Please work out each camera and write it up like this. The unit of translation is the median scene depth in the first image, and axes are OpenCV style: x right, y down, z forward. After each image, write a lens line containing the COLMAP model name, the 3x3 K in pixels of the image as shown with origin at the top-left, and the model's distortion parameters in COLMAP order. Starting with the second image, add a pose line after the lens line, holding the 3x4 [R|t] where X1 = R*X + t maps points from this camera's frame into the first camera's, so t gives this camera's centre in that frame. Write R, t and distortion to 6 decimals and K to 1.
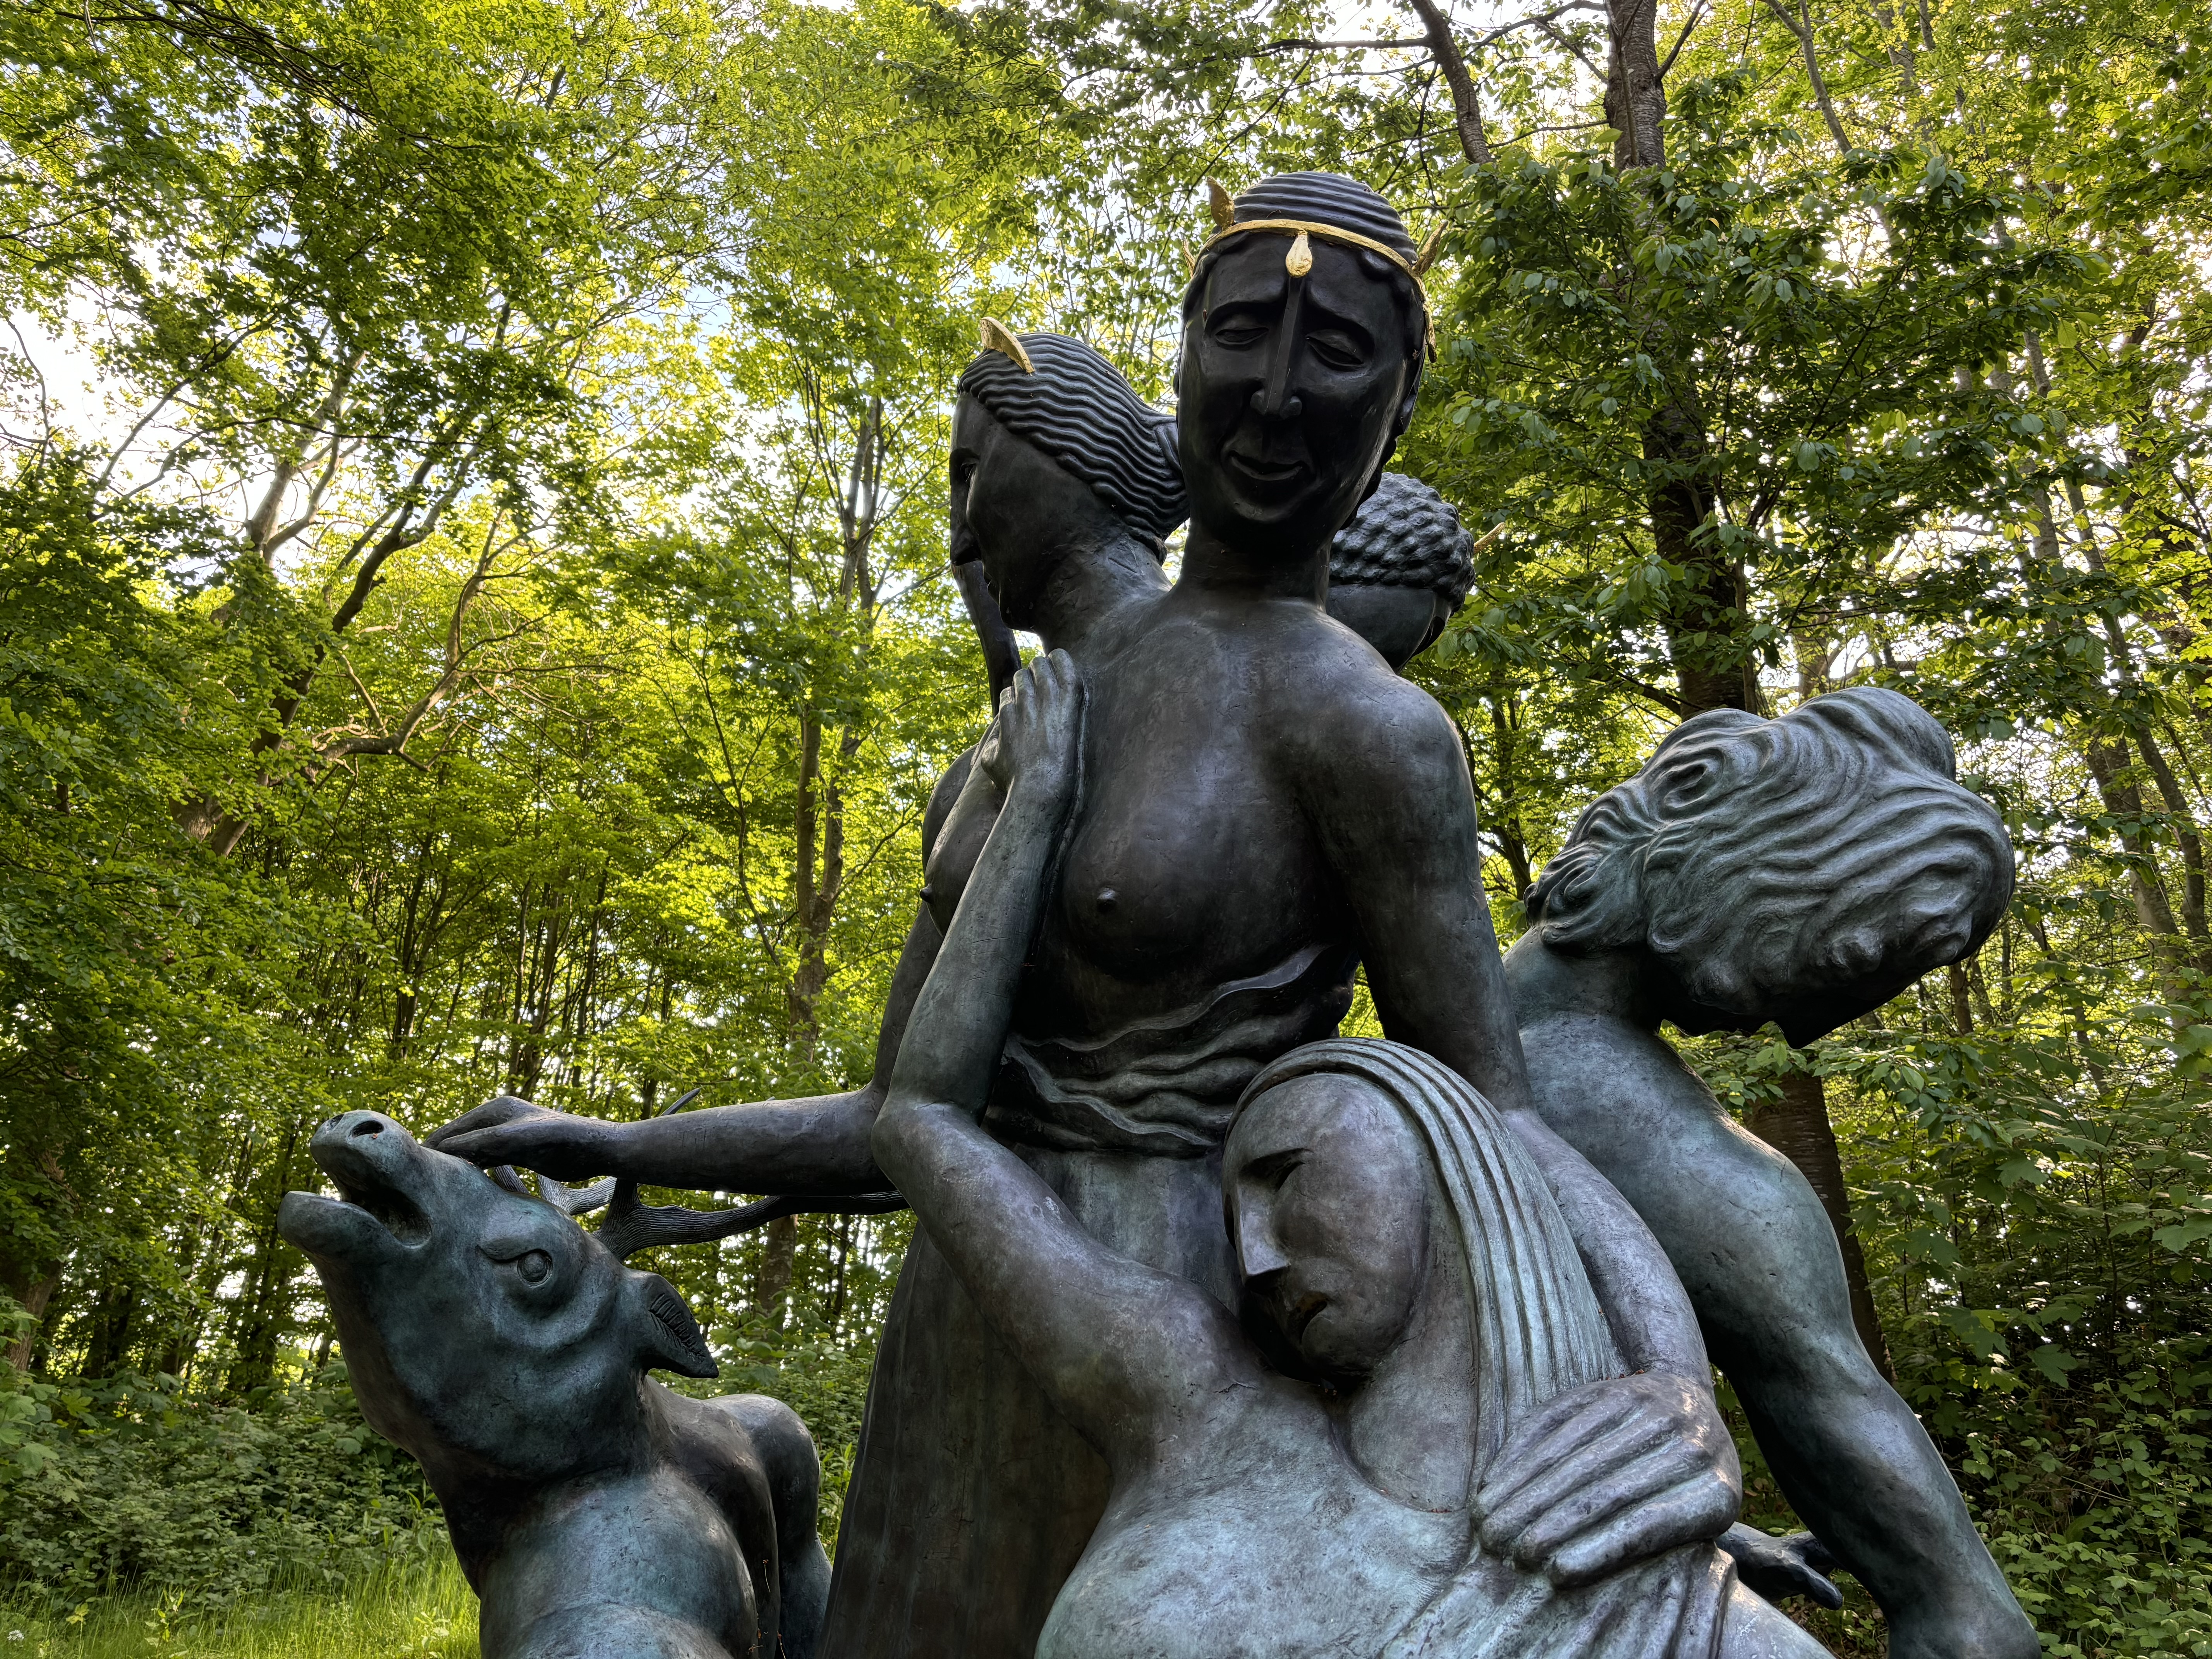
lens RADIAL K [[1660.1, 0, 1108.0], [0, 1660.1, 882.5], [0, 0, 1]] dist [-0.001898, 0.001319]
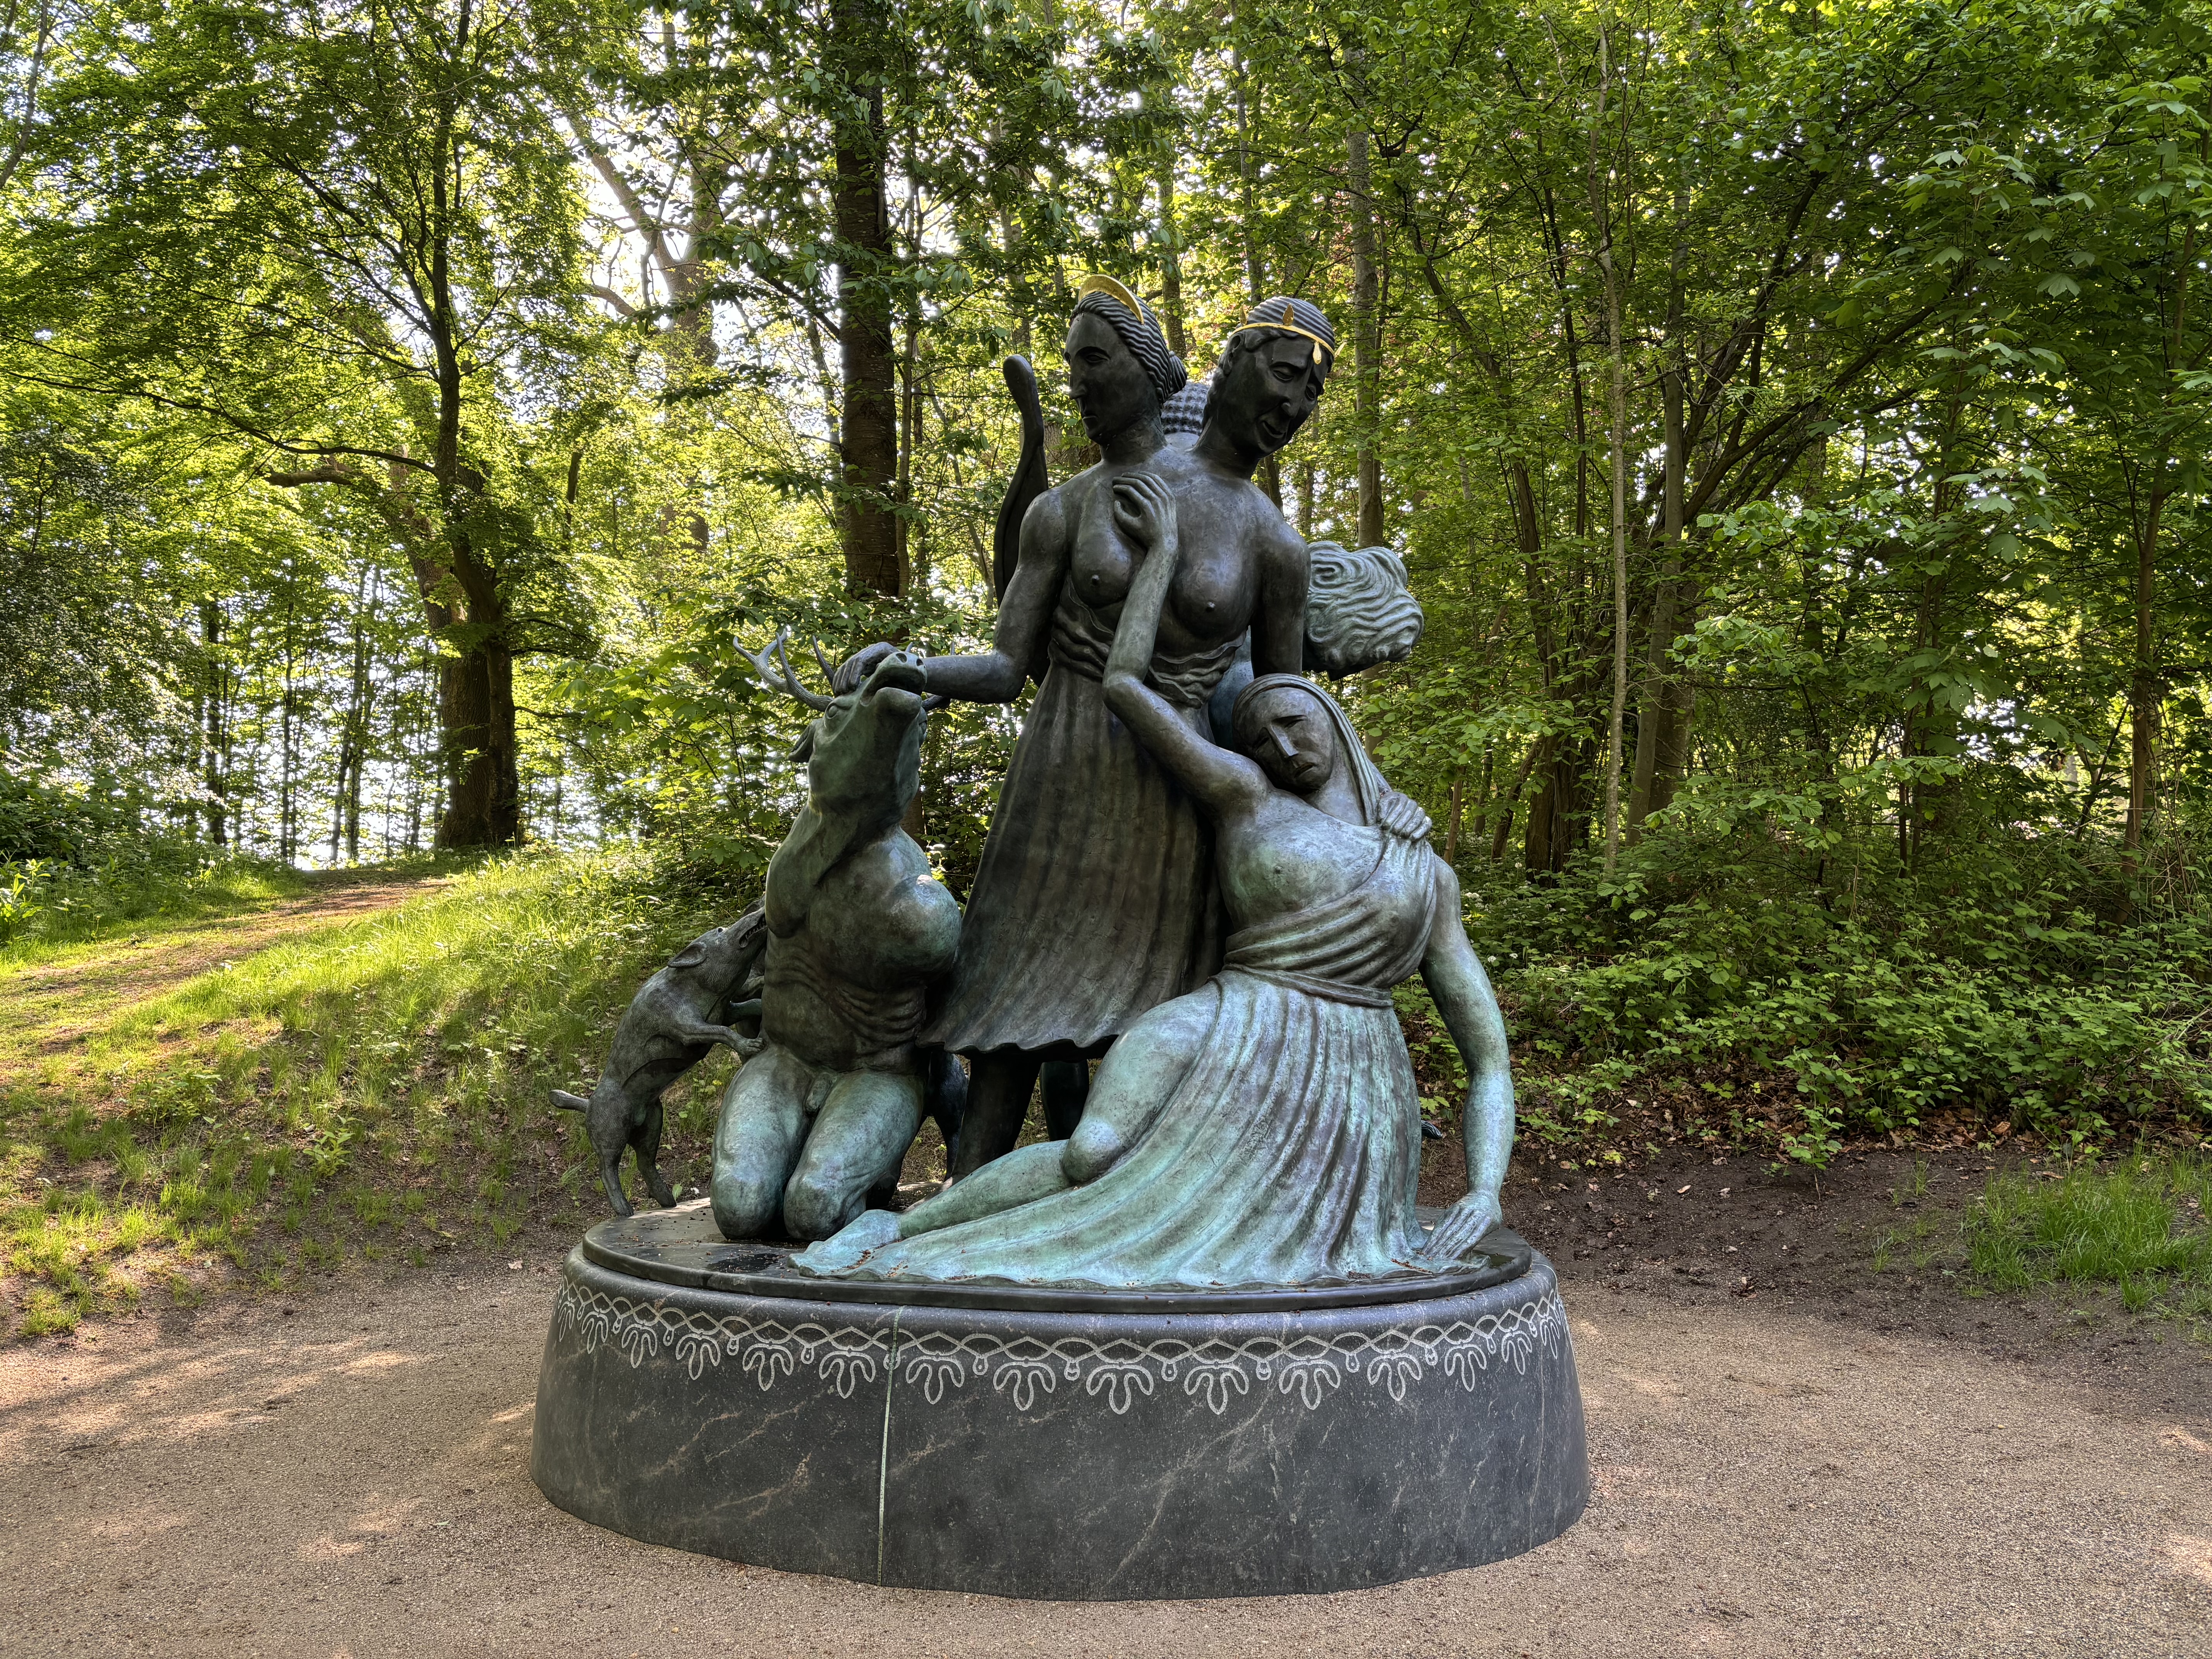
lens RADIAL K [[1660.1, 0, 1108.0], [0, 1660.1, 882.5], [0, 0, 1]] dist [-0.001898, 0.001319]
pose [[0.740979, -0.001536, 0.671526, -1.757963], [-0.204525, 0.951972, 0.227856, -0.132555], [-0.639624, -0.306180, 0.705077, -0.792935]]
